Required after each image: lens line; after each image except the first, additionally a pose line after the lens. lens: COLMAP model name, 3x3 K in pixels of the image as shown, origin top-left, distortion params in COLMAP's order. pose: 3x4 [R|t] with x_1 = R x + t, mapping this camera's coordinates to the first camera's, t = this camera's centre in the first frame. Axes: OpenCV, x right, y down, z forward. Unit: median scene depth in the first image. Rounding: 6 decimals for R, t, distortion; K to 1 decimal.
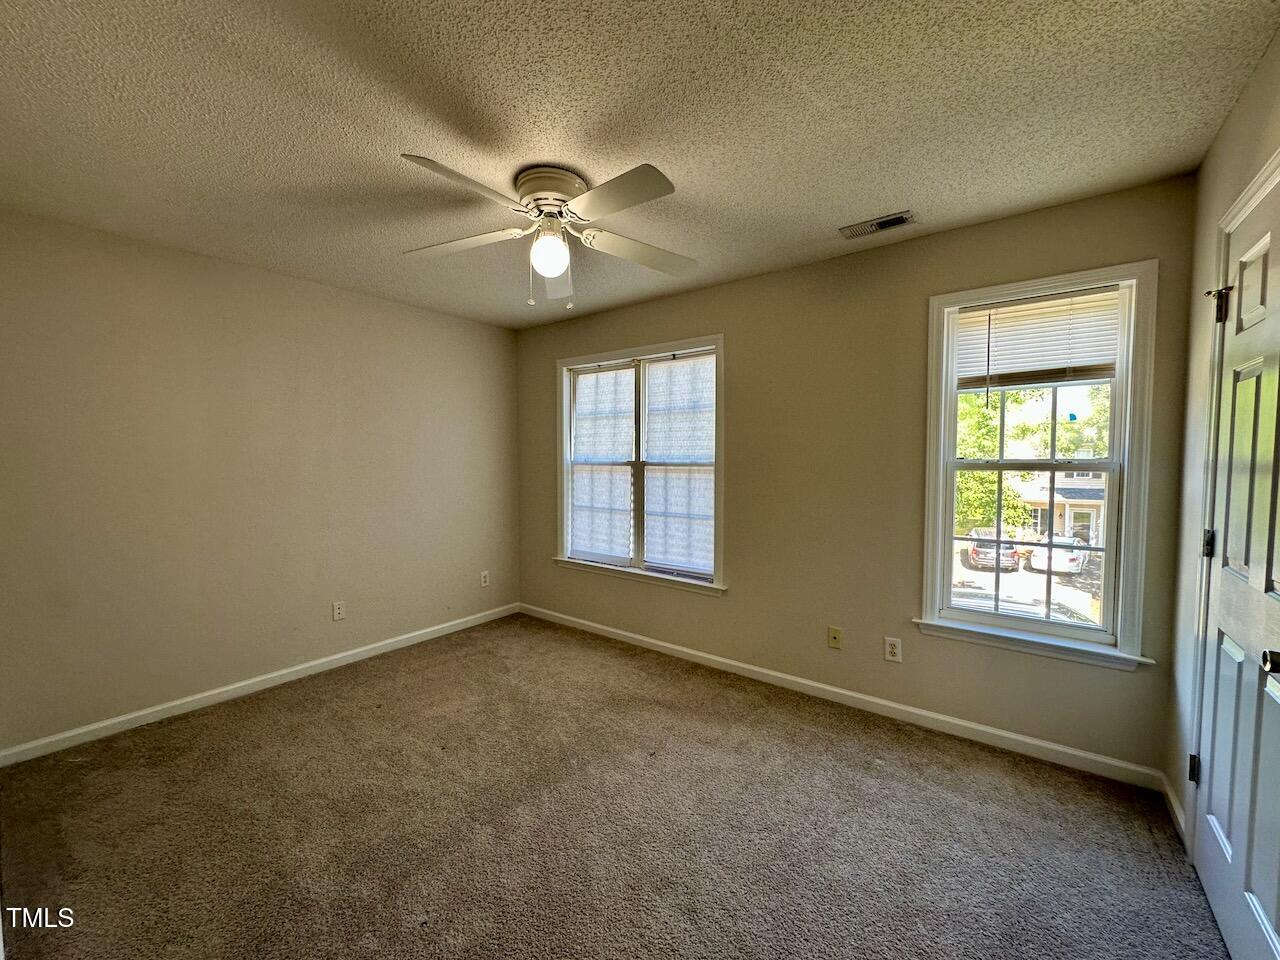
lens RADIAL K [[499.1, 0, 683.2], [0, 499.1, 475.7], [0, 0, 1]] dist [-0.000156, -0.000061]
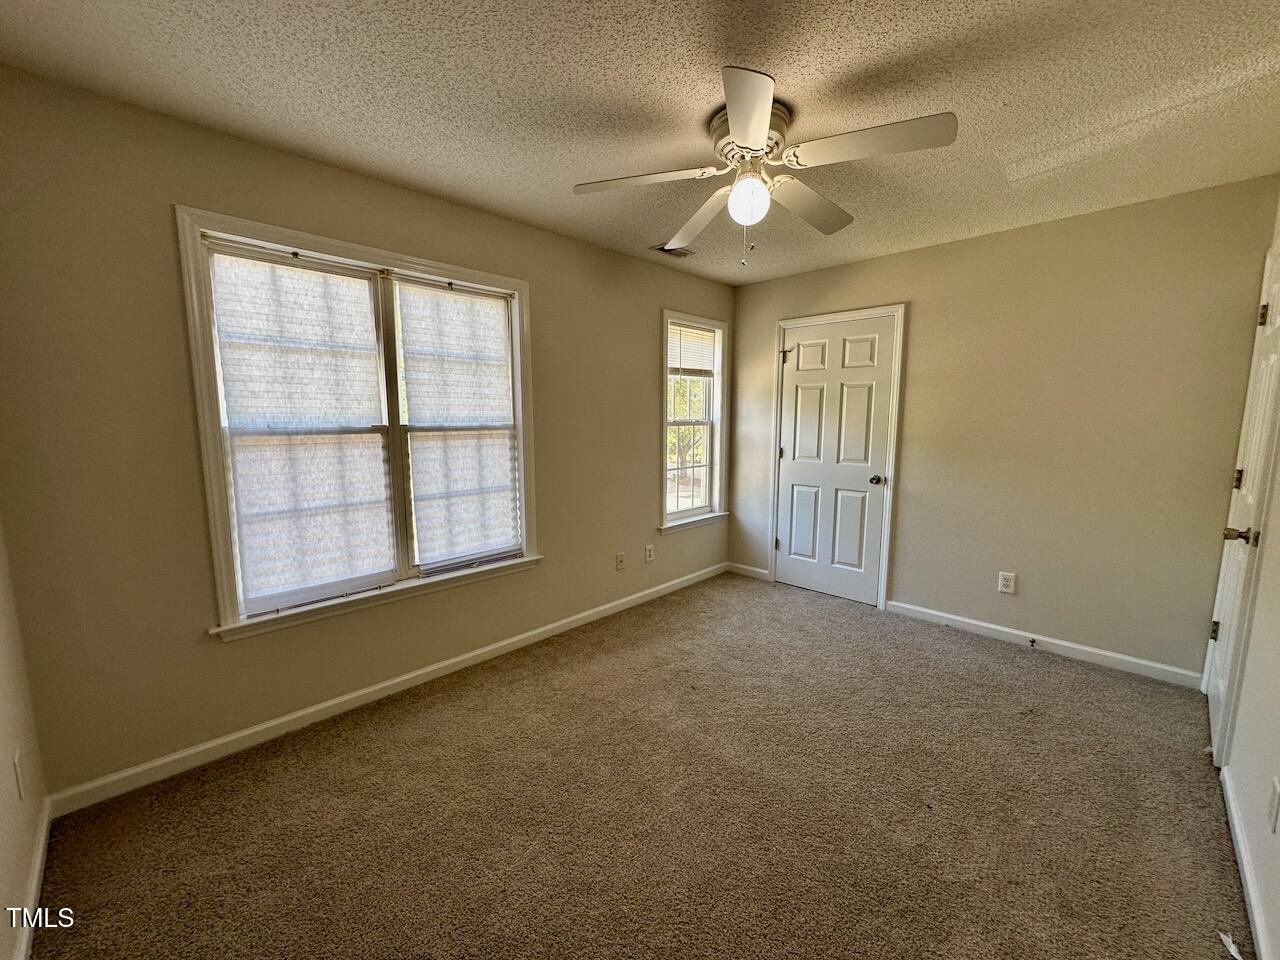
lens RADIAL K [[521.4, 0, 645.9], [0, 521.4, 490.8], [0, 0, 1]] dist [0.001896, 0.000347]
pose [[0.154210, -0.129908, 0.979461, -0.773342], [0.051978, 0.991013, 0.123257, -0.011599], [-0.986670, 0.031903, 0.159577, 0.575019]]
